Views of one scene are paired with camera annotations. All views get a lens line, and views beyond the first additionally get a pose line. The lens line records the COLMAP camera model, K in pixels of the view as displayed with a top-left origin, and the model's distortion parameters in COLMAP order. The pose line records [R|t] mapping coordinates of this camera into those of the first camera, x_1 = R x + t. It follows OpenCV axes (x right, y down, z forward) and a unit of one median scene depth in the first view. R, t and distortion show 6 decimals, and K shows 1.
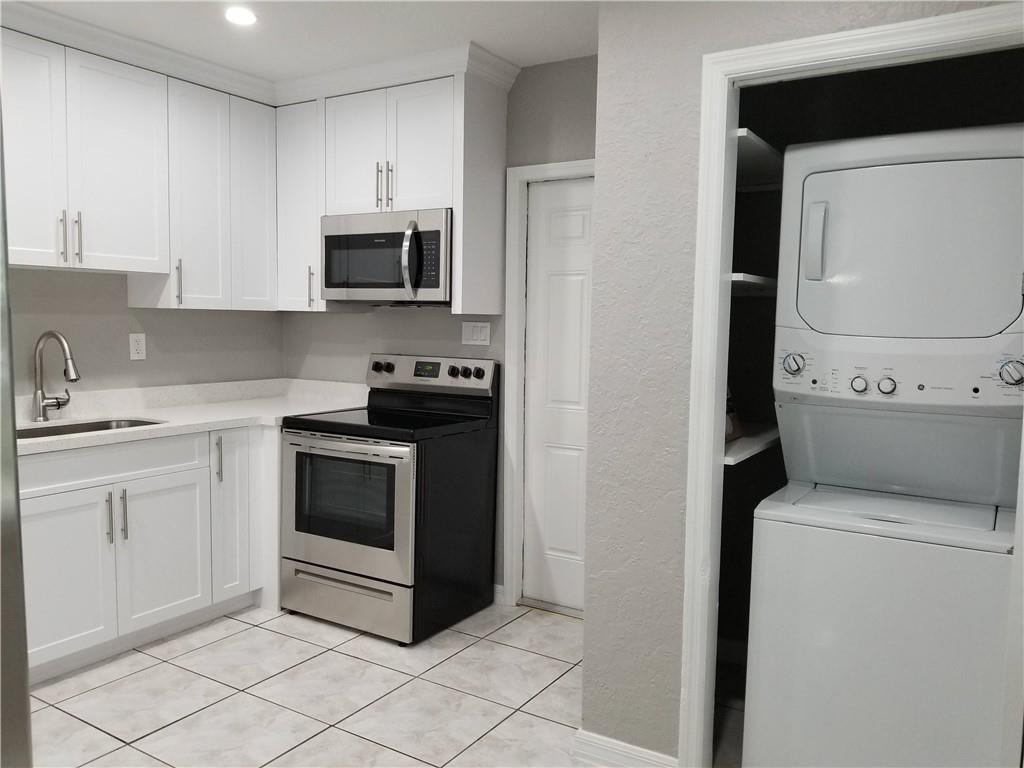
lens RADIAL K [[805.3, 0, 513.9], [0, 805.3, 384.3], [0, 0, 1]] dist [0.051111, -0.094950]
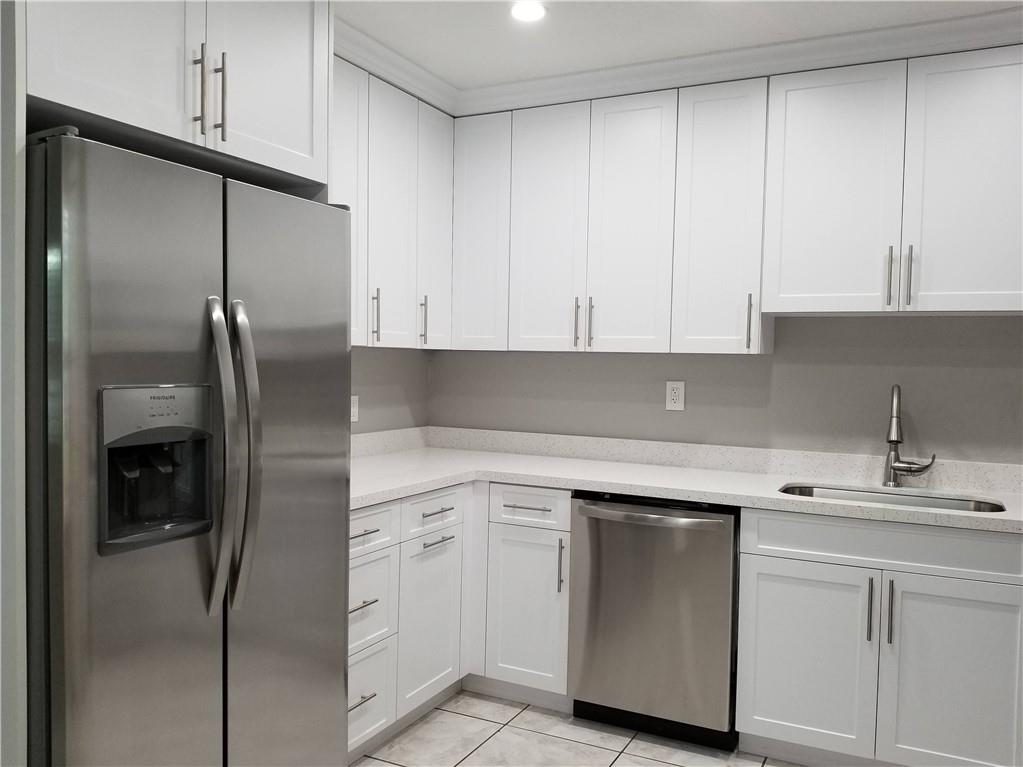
lens RADIAL K [[848.5, 0, 491.2], [0, 848.5, 378.3], [0, 0, 1]] dist [0.006905, -0.014712]
pose [[0.067273, 0.010311, -0.997681, 0.291098], [-0.098860, 0.995095, 0.003618, -0.030022], [0.992825, 0.098388, 0.067962, 0.459361]]
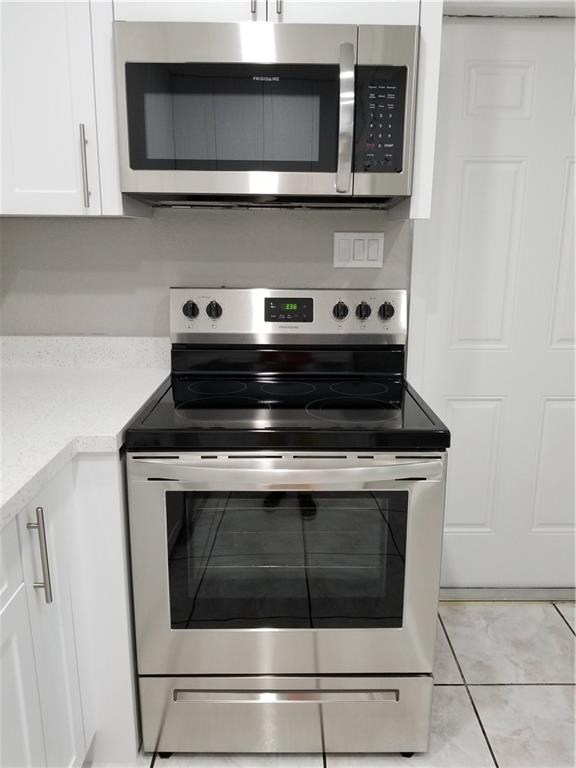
lens RADIAL K [[603.9, 0, 290.8], [0, 603.9, 380.4], [0, 0, 1]] dist [0.051111, -0.094950]
pose [[0.840926, -0.140582, 0.522571, -0.404548], [0.050800, 0.981910, 0.182405, -0.056330], [-0.538760, -0.126843, 0.832856, 0.653866]]
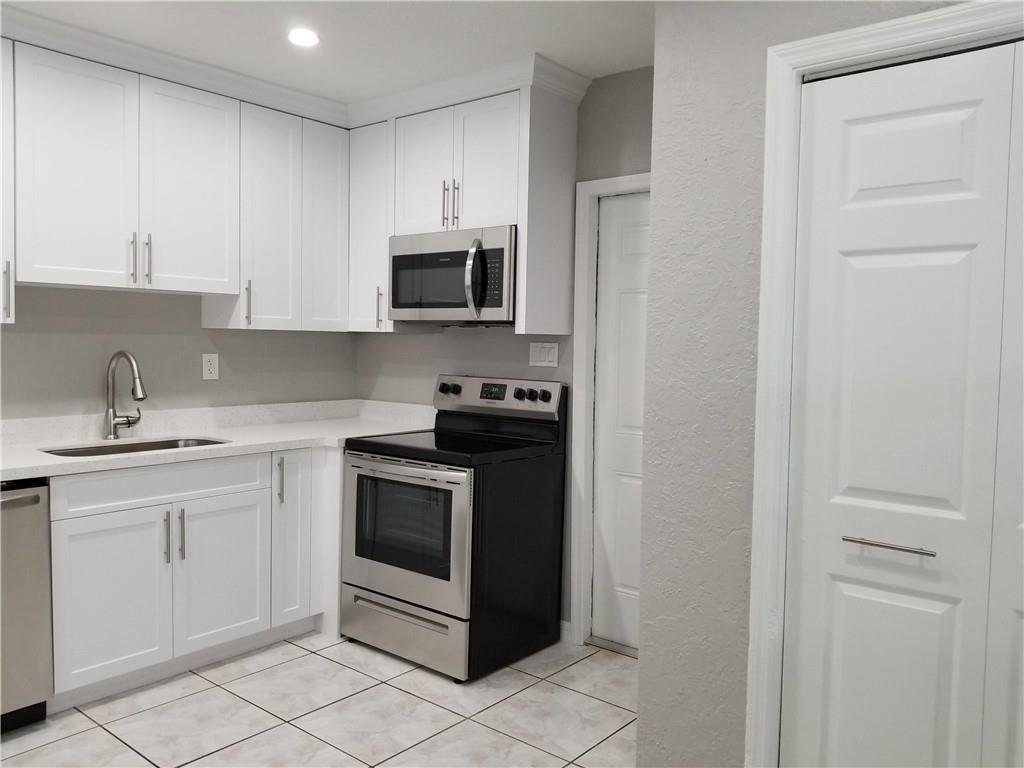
lens RADIAL K [[805.3, 0, 511.0], [0, 805.3, 375.2], [0, 0, 1]] dist [0.051111, -0.094950]
pose [[0.991069, 0.006752, -0.133176, 0.045901], [-0.012025, 0.999174, -0.038829, -0.001157], [0.132804, 0.040083, 0.990332, 0.050624]]
